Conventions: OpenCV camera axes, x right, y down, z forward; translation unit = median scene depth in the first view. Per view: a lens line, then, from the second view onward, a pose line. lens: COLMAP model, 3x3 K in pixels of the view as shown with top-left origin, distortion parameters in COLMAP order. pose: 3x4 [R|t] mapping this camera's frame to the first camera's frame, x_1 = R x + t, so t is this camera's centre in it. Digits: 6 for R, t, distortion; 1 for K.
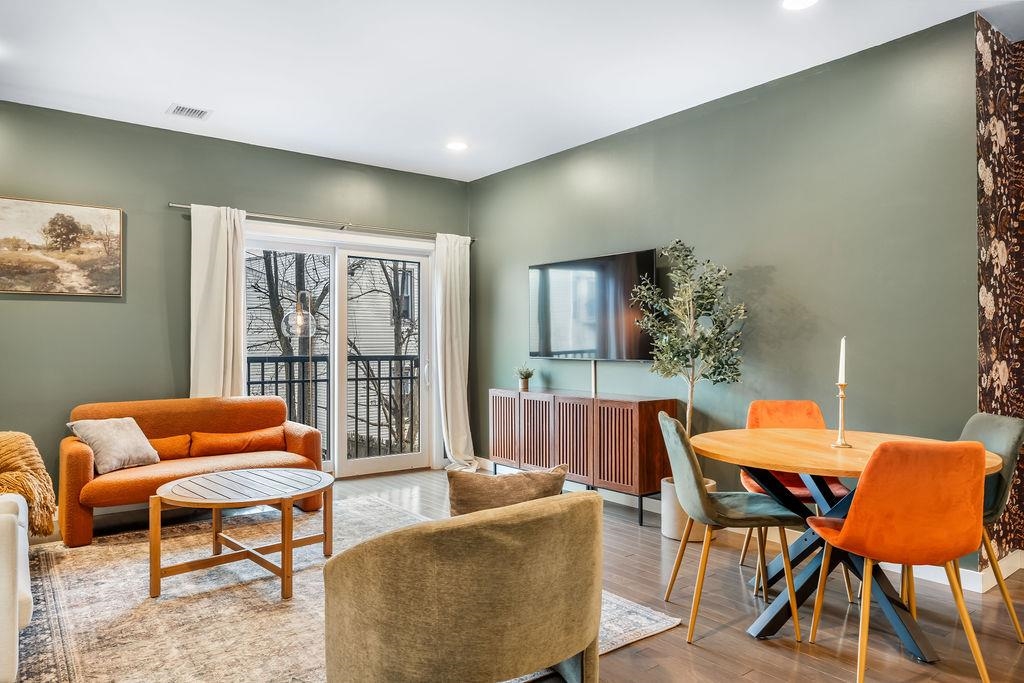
lens RADIAL K [[685.2, 0, 514.8], [0, 685.2, 345.1], [0, 0, 1]] dist [-0.008713, 0.002343]
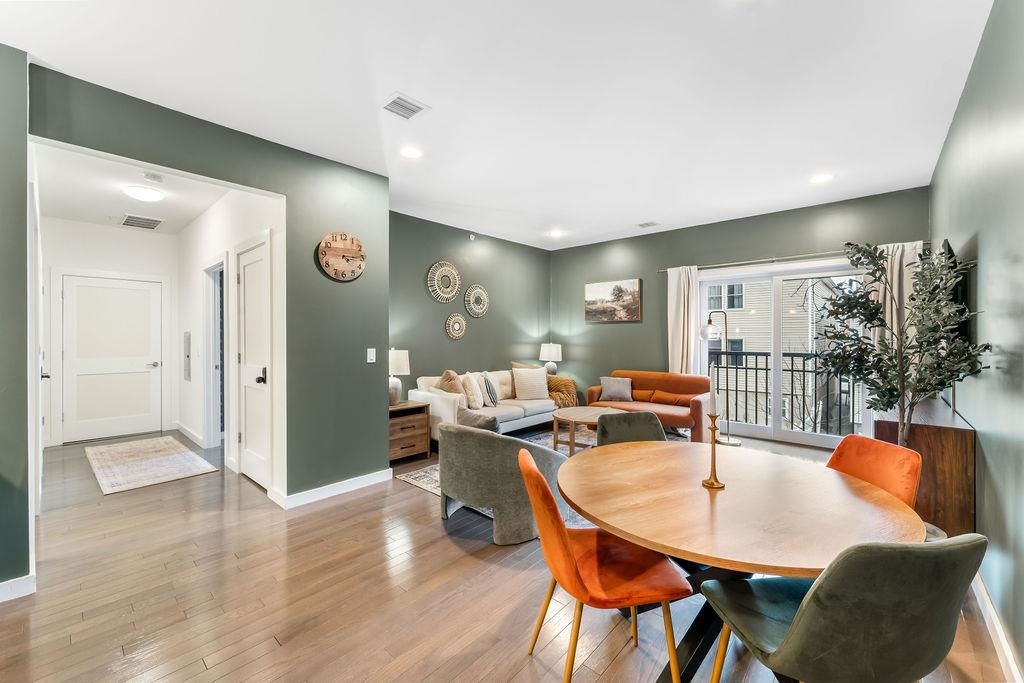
lens RADIAL K [[410.6, 0, 510.6], [0, 410.6, 340.0], [0, 0, 1]] dist [-0.008577, 0.001797]
pose [[0.173871, 0.013179, -0.984680, 0.657677], [0.003619, 0.999895, 0.014022, -0.033411], [0.984762, -0.006001, 0.173805, 0.446351]]
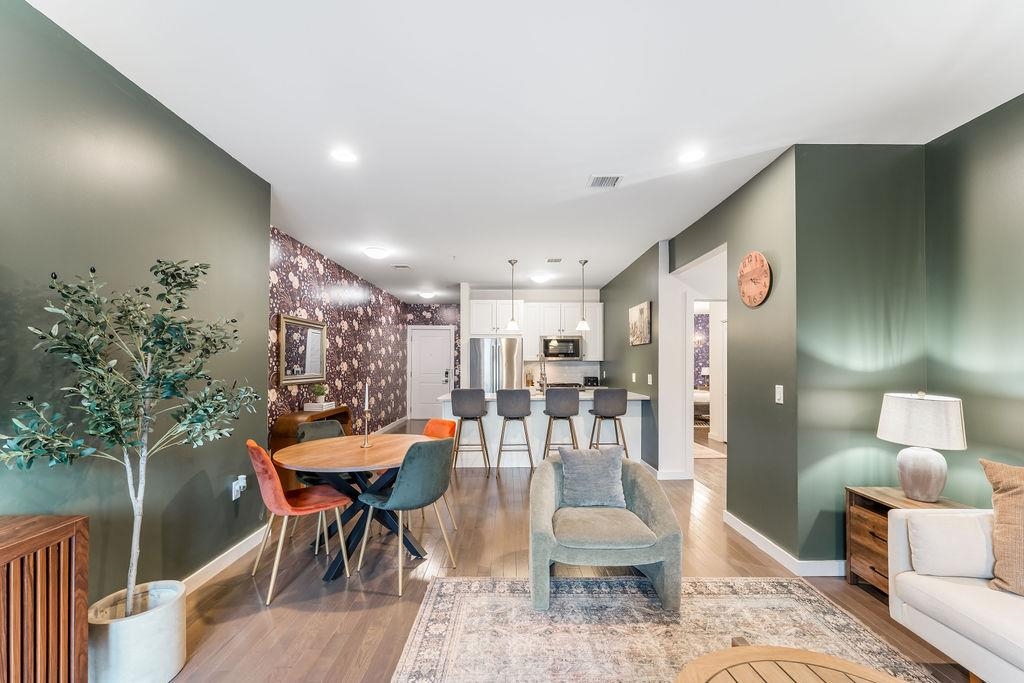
lens RADIAL K [[410.6, 0, 509.2], [0, 410.6, 361.0], [0, 0, 1]] dist [-0.008577, 0.001797]
pose [[-0.788069, 0.007092, 0.615546, -0.302220], [0.001926, 0.999957, -0.009056, -0.038345], [-0.615584, -0.005951, -0.788049, 1.097936]]
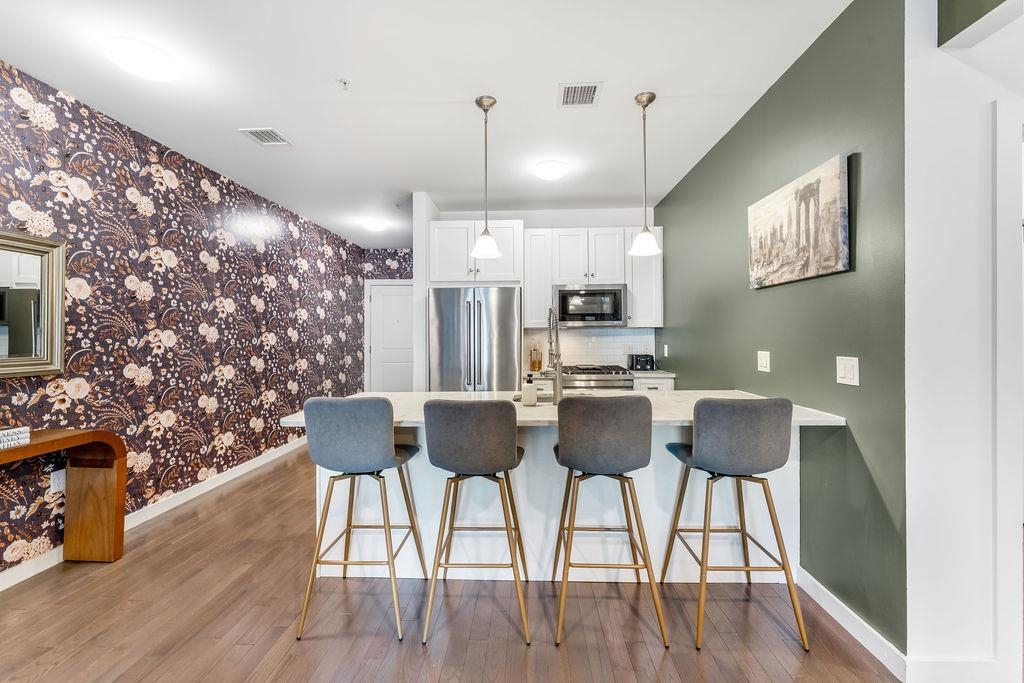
lens RADIAL K [[410.6, 0, 512.5], [0, 410.6, 333.7], [0, 0, 1]] dist [-0.008577, 0.001797]
pose [[-0.761780, 0.010071, 0.647758, 0.097572], [0.006781, 0.999948, -0.007571, -0.032588], [-0.647801, -0.001375, -0.761809, 0.465724]]
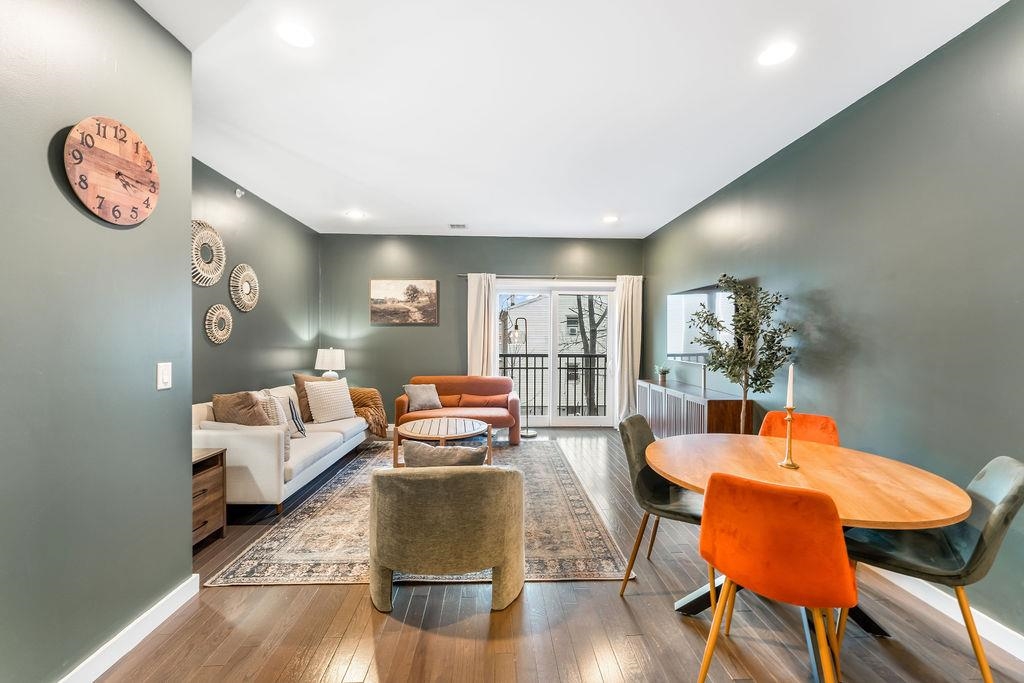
lens RADIAL K [[410.6, 0, 512.4], [0, 410.6, 345.6], [0, 0, 1]] dist [-0.008577, 0.001797]
pose [[0.817619, 0.015651, -0.575547, 0.337322], [-0.005496, 0.999797, 0.019380, -0.033896], [0.575734, -0.012682, 0.817539, 0.160252]]
